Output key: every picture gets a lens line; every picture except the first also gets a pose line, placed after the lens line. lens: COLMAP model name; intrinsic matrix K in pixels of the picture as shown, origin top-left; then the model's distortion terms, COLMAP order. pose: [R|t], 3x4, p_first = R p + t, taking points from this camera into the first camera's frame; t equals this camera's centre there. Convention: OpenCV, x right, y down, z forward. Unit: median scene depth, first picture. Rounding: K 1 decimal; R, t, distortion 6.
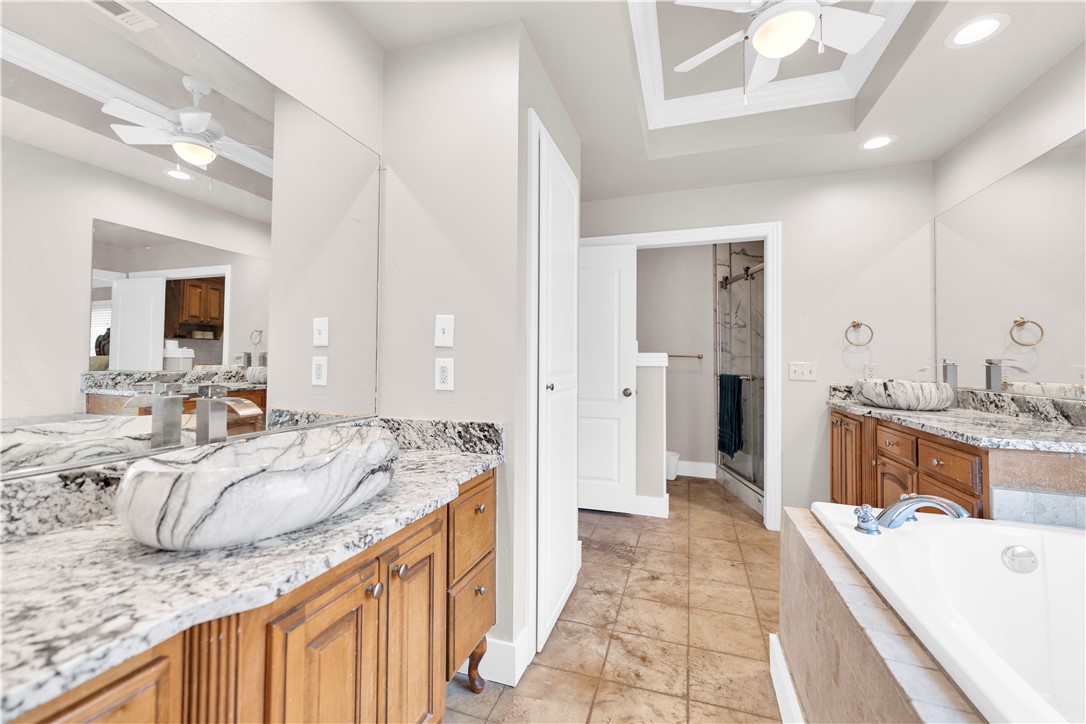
lens RADIAL K [[441.1, 0, 543.6], [0, 441.1, 360.7], [0, 0, 1]] dist [0.004123, -0.000053]
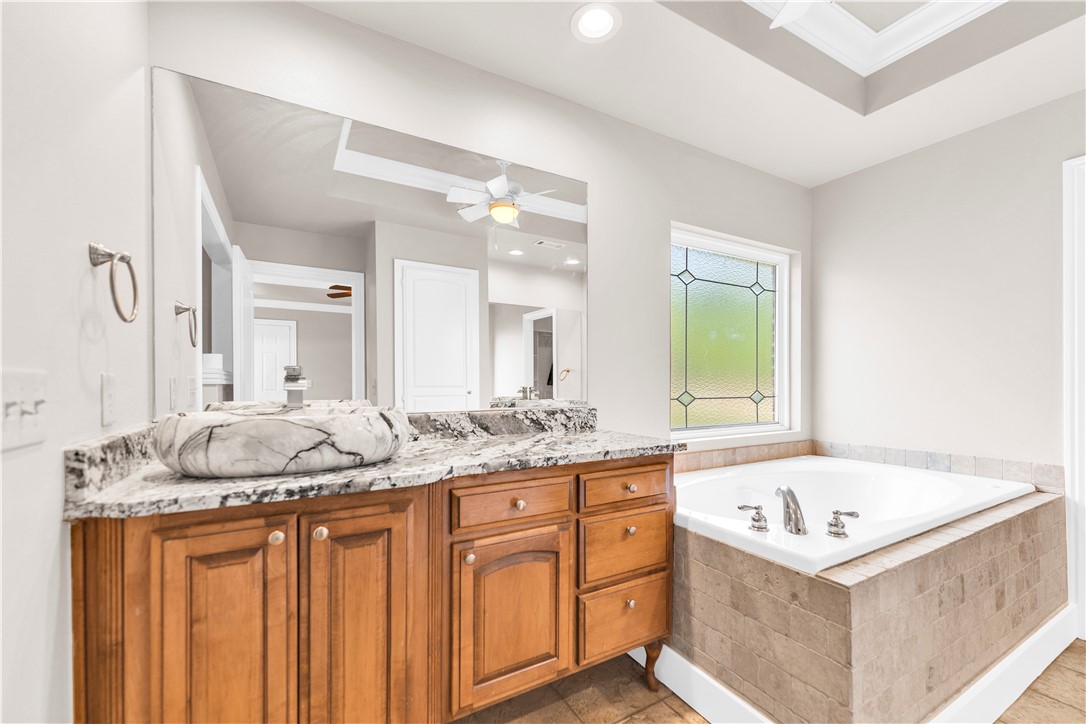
lens RADIAL K [[441.1, 0, 542.9], [0, 441.1, 373.8], [0, 0, 1]] dist [0.004123, -0.000053]
pose [[-0.754322, 0.003623, 0.656495, 0.404964], [-0.012200, 0.999735, -0.019535, 0.019382], [-0.656391, -0.022745, -0.754078, 1.631992]]
